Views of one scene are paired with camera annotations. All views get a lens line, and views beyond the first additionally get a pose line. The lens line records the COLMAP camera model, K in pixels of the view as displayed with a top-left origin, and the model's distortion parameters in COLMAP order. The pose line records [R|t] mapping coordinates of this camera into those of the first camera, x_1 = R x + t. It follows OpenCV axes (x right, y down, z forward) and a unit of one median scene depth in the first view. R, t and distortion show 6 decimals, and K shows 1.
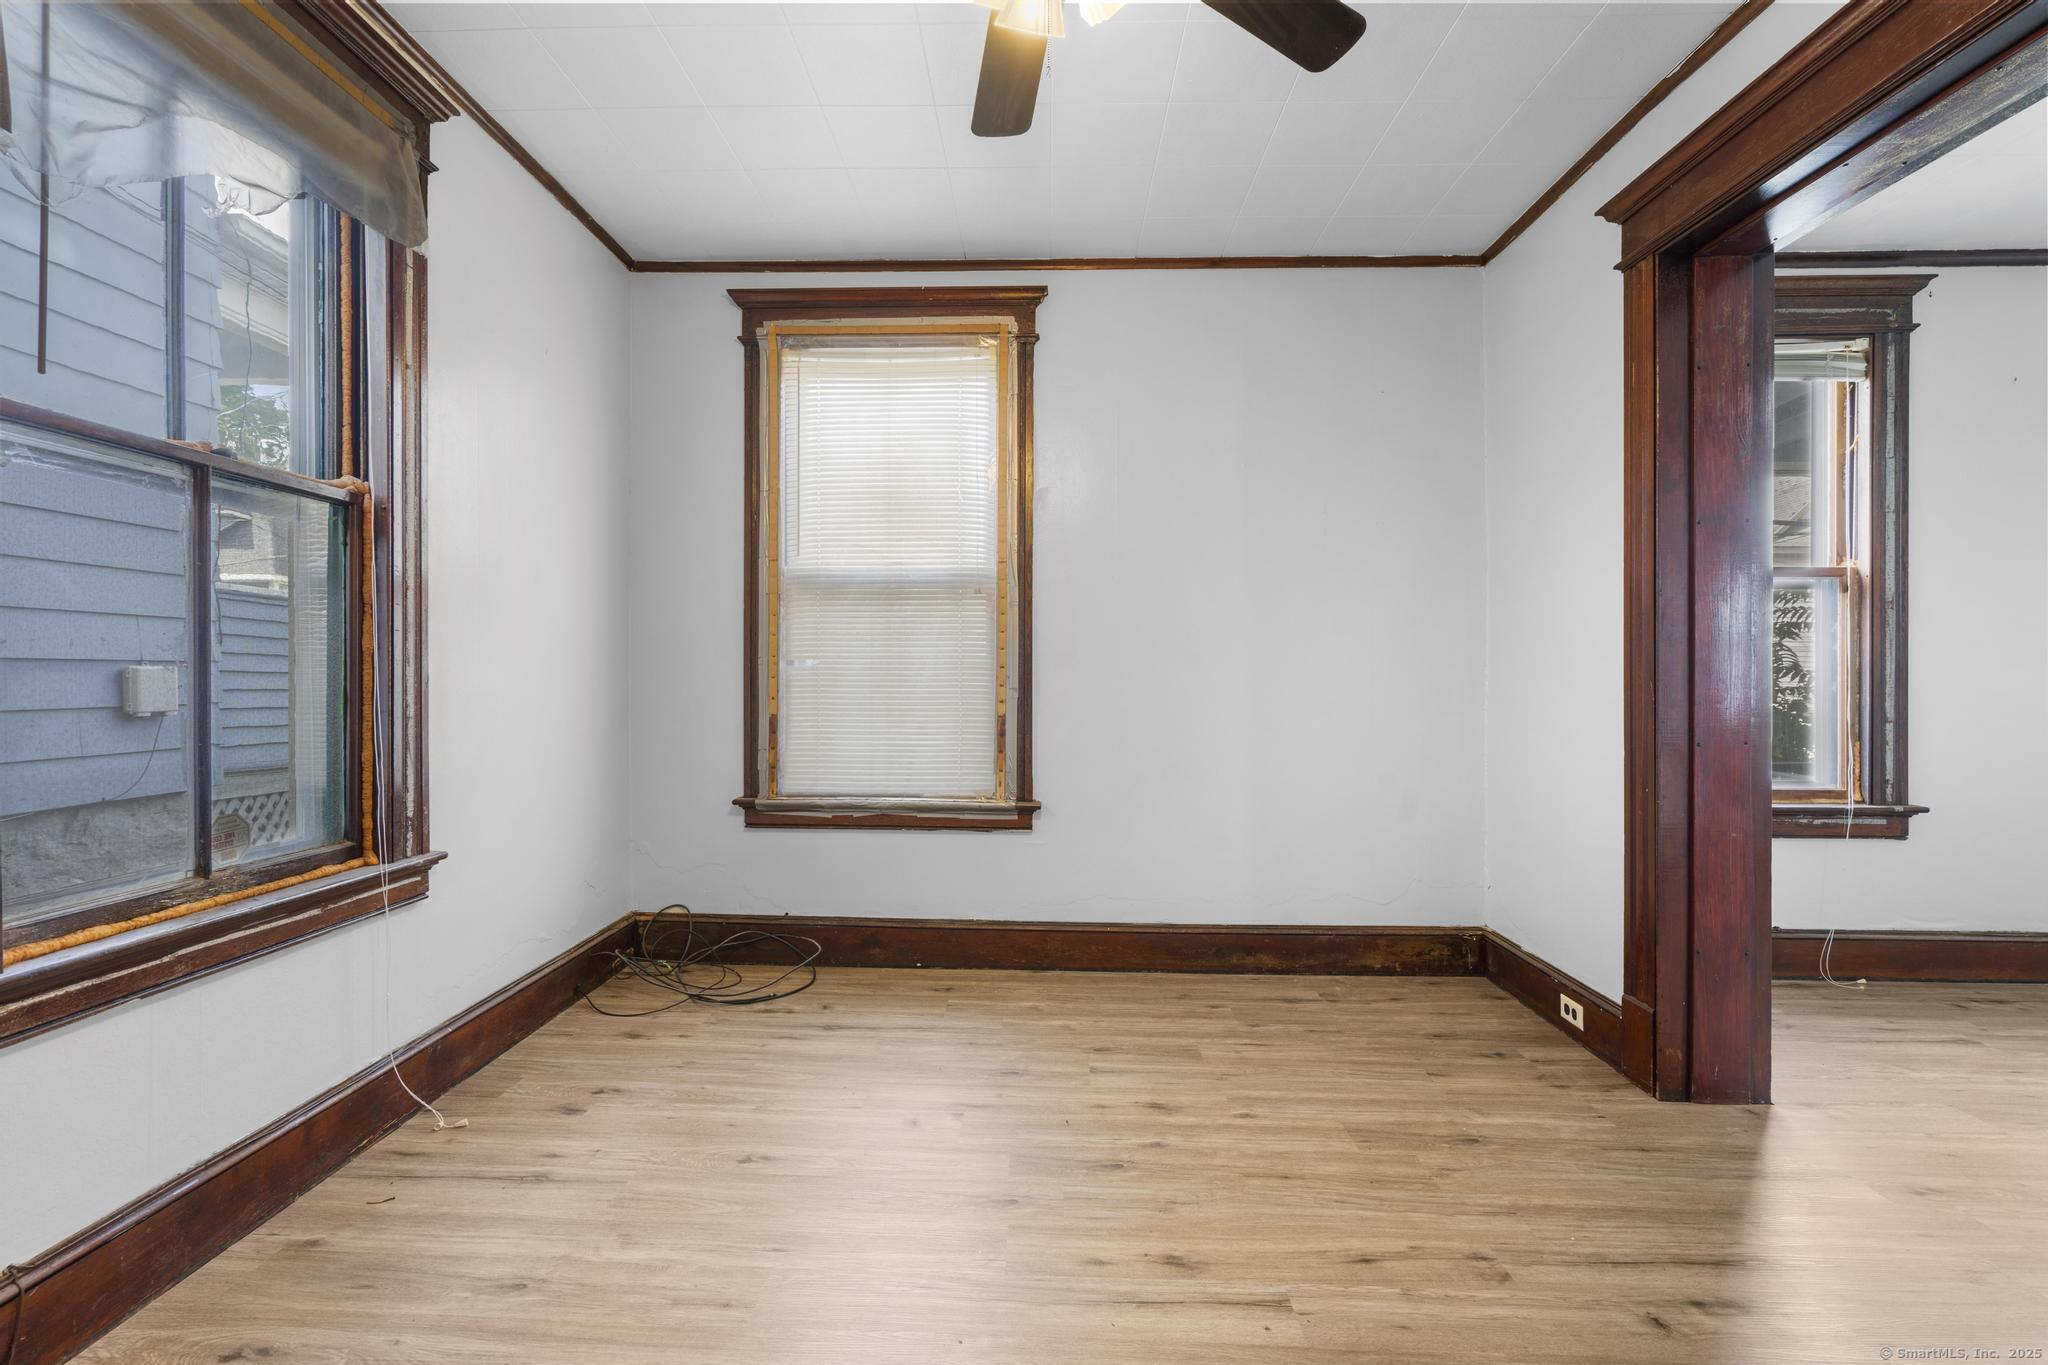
lens RADIAL K [[913.4, 0, 1013.5], [0, 913.4, 682.0], [0, 0, 1]] dist [0.001359, 0.001004]
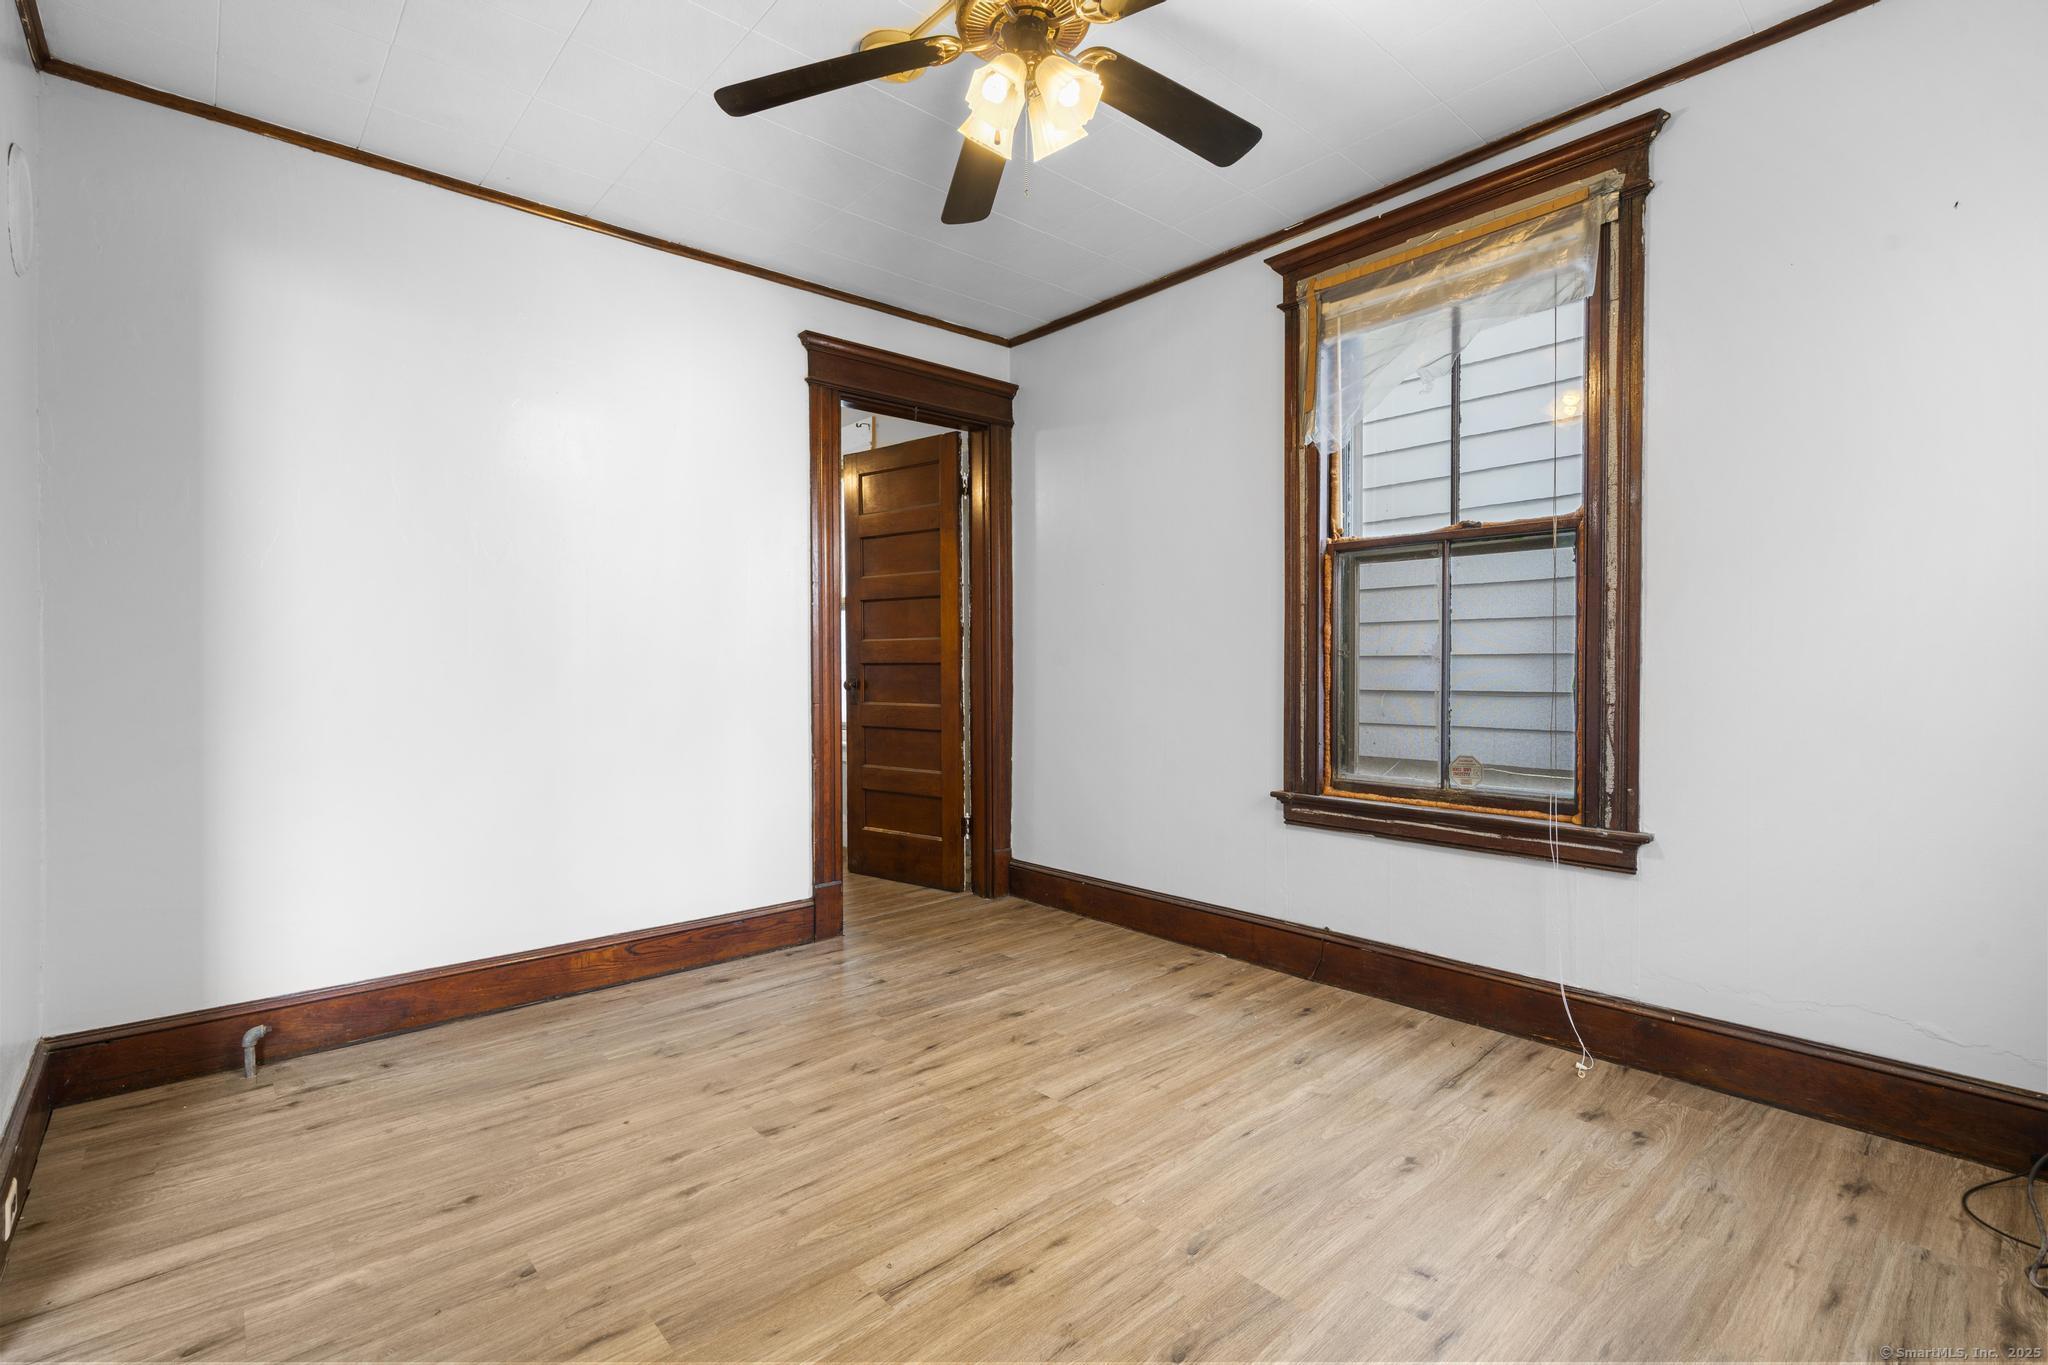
lens RADIAL K [[913.4, 0, 1021.0], [0, 913.4, 679.7], [0, 0, 1]] dist [0.001359, 0.001004]
pose [[-0.717790, 0.007240, -0.696222, 0.689716], [-0.005115, 0.999864, 0.015672, -0.005200], [0.696241, 0.014810, -0.717655, 1.414516]]
